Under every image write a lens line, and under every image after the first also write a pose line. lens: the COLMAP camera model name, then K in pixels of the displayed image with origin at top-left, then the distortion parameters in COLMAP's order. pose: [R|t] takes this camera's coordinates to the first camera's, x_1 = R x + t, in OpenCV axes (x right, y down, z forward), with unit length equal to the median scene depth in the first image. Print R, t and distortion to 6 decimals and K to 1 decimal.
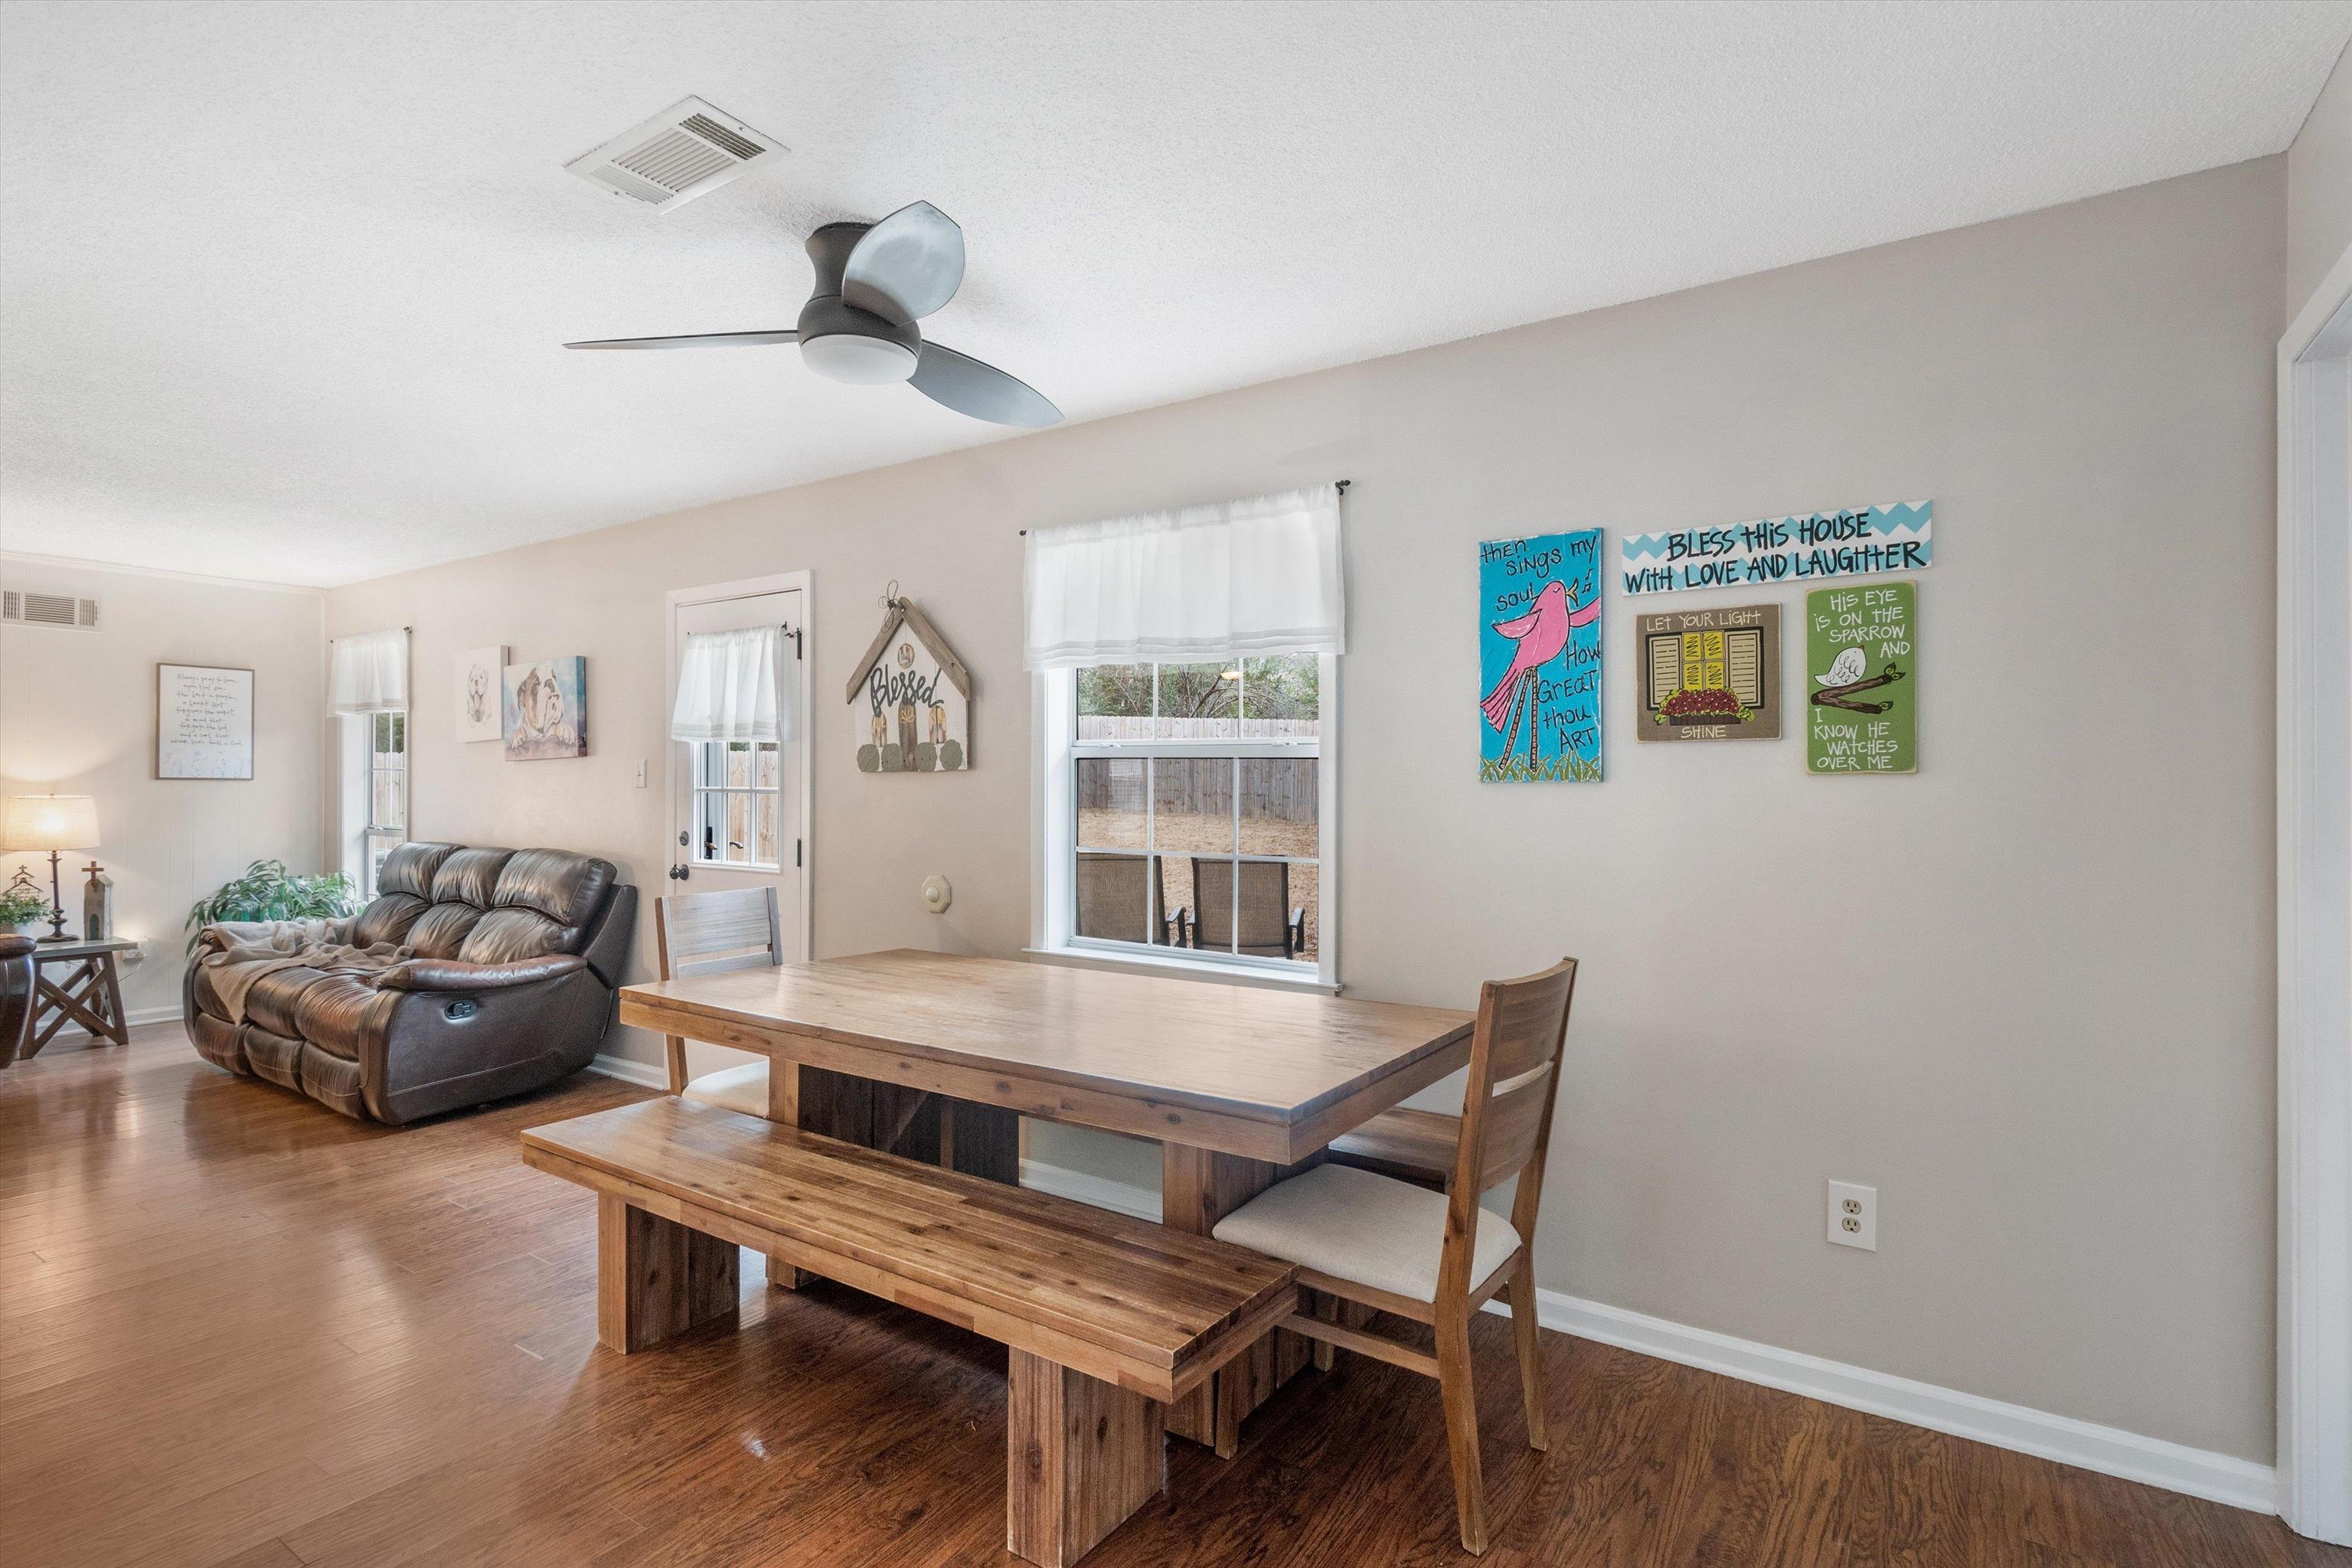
lens RADIAL K [[1147.8, 0, 1168.8], [0, 1147.8, 784.8], [0, 0, 1]] dist [0.000139, -0.000377]
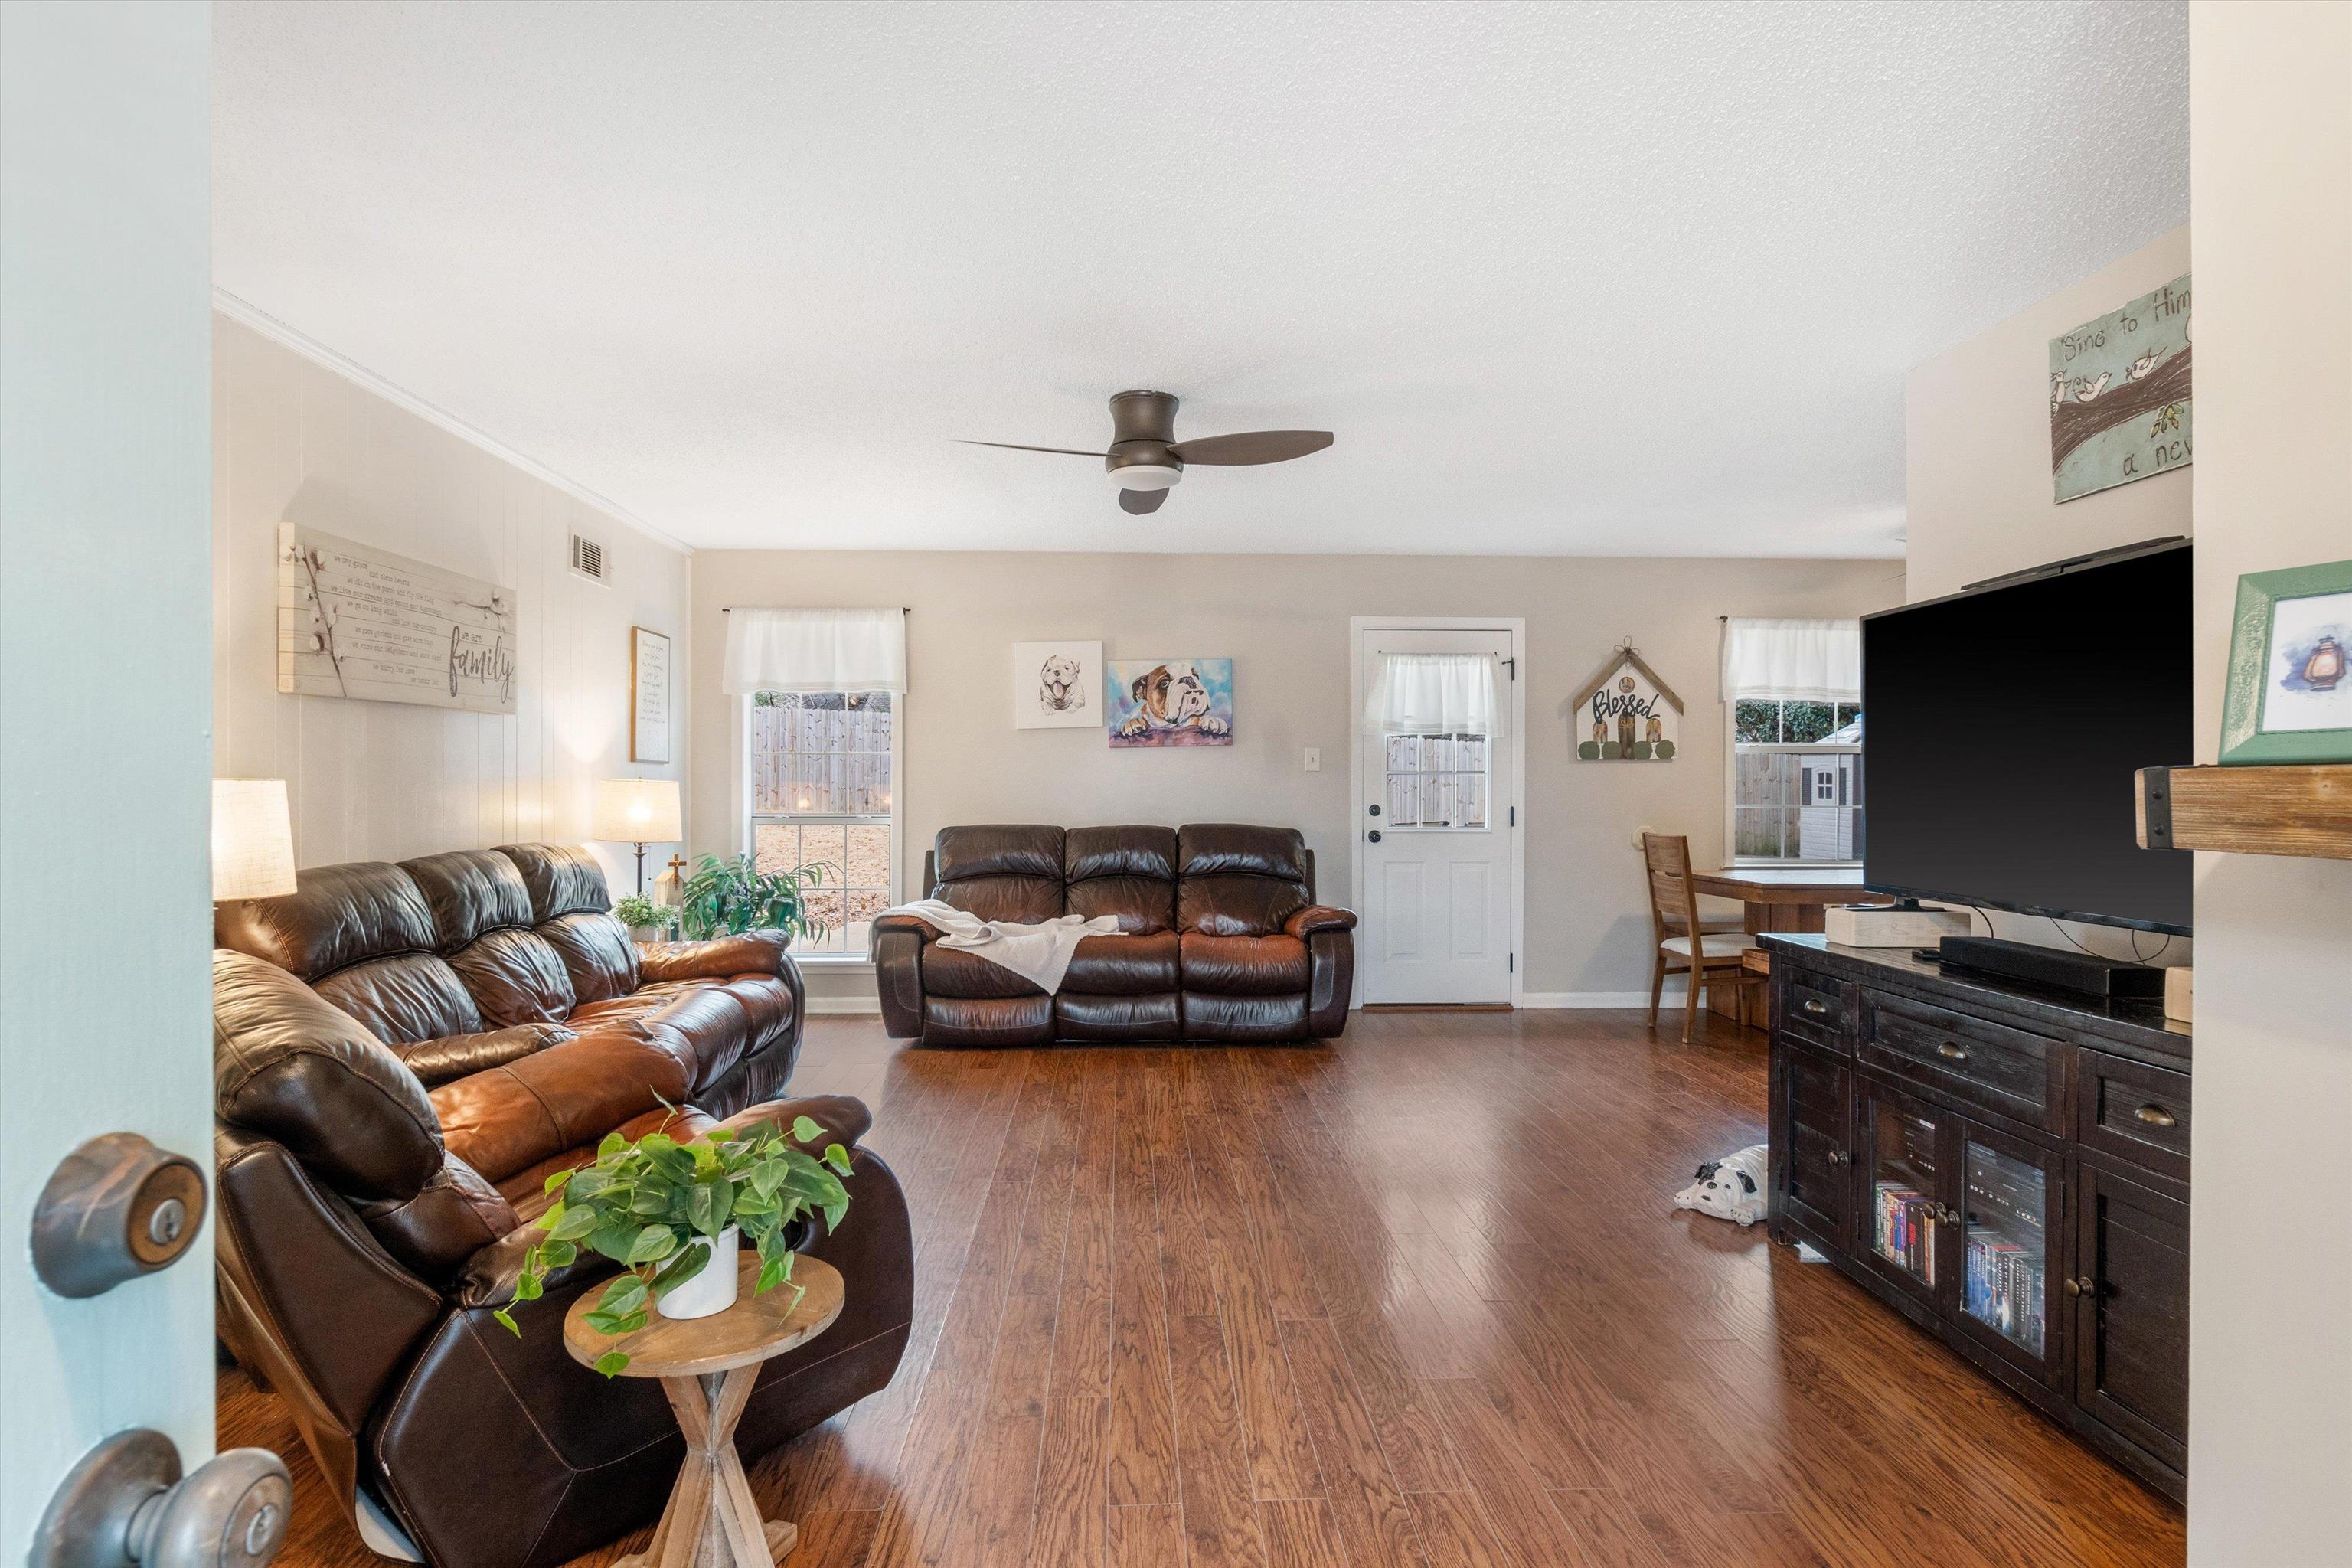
lens RADIAL K [[1231.1, 0, 1171.1], [0, 1231.1, 777.4], [0, 0, 1]] dist [0.001709, -0.001134]
pose [[0.804907, 0.001000, 0.593400, -1.709203], [0.001950, 0.999989, -0.004331, 0.018120], [-0.593397, 0.004643, 0.804896, 0.030390]]
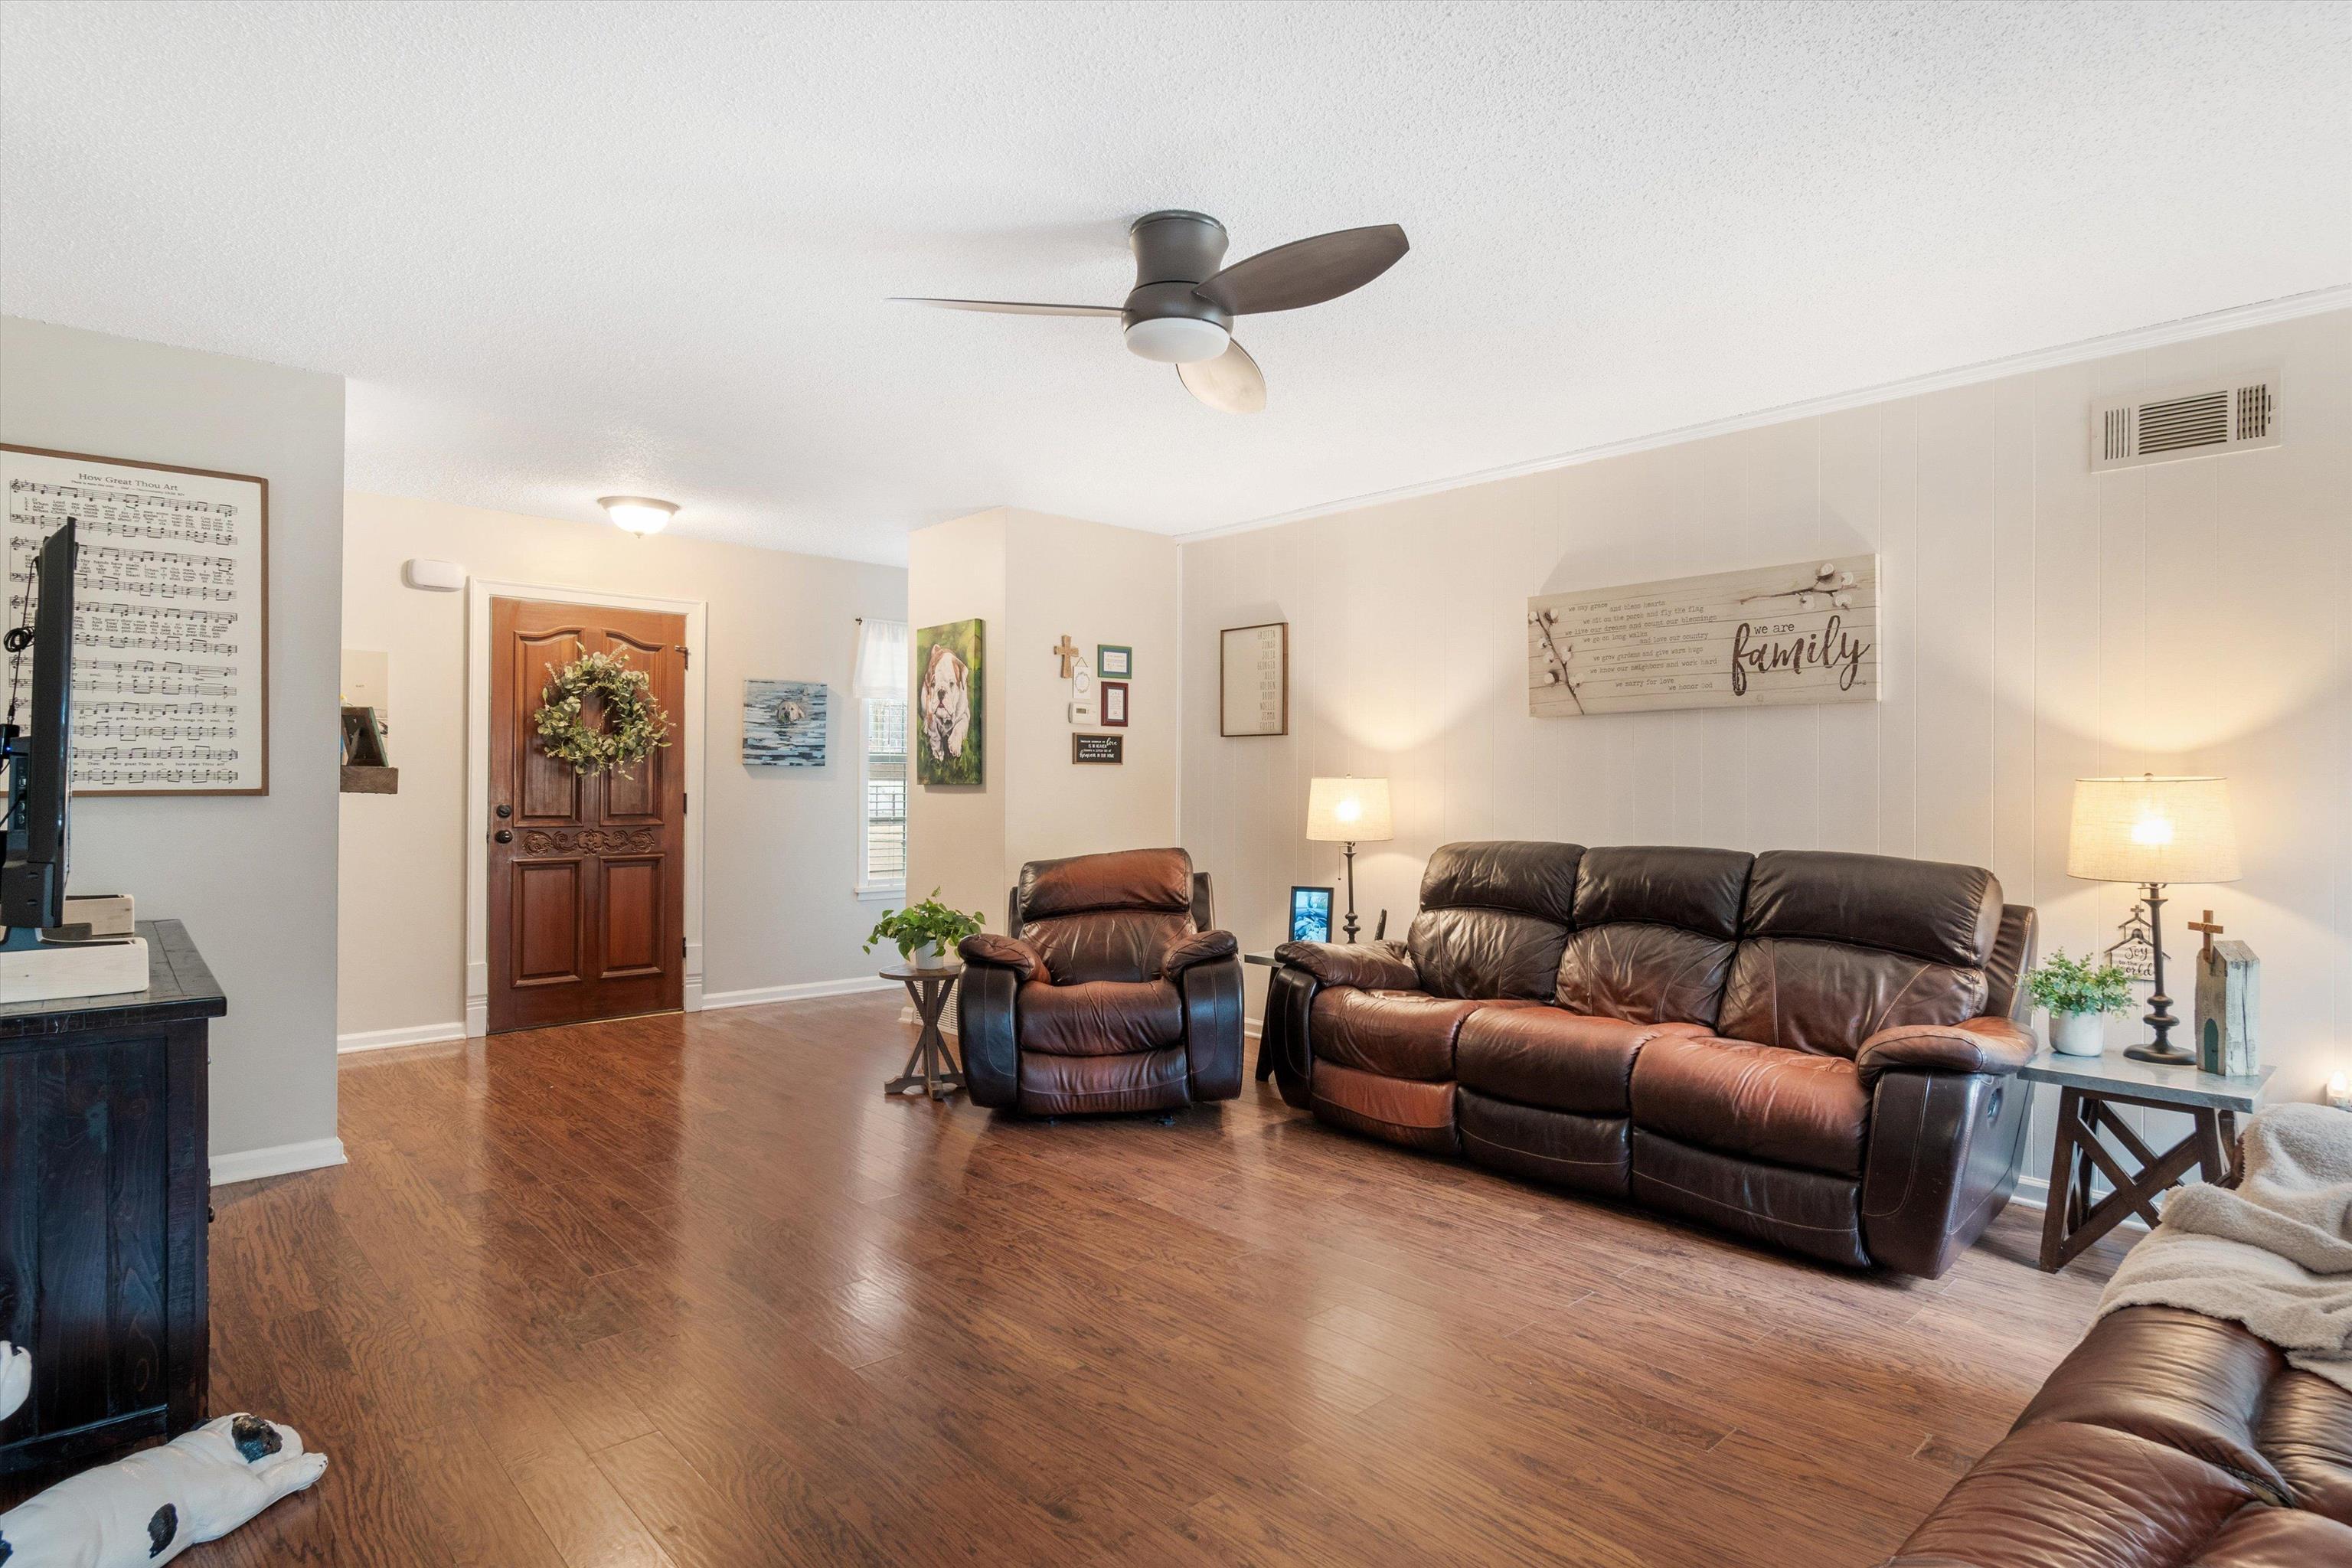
lens RADIAL K [[1231.1, 0, 1171.1], [0, 1231.1, 777.4], [0, 0, 1]] dist [0.001709, -0.001134]
pose [[-0.230819, -0.008585, -0.972959, -0.467933], [-0.007417, 0.999948, -0.007063, 0.024223], [0.972969, 0.005586, -0.230870, 0.993637]]
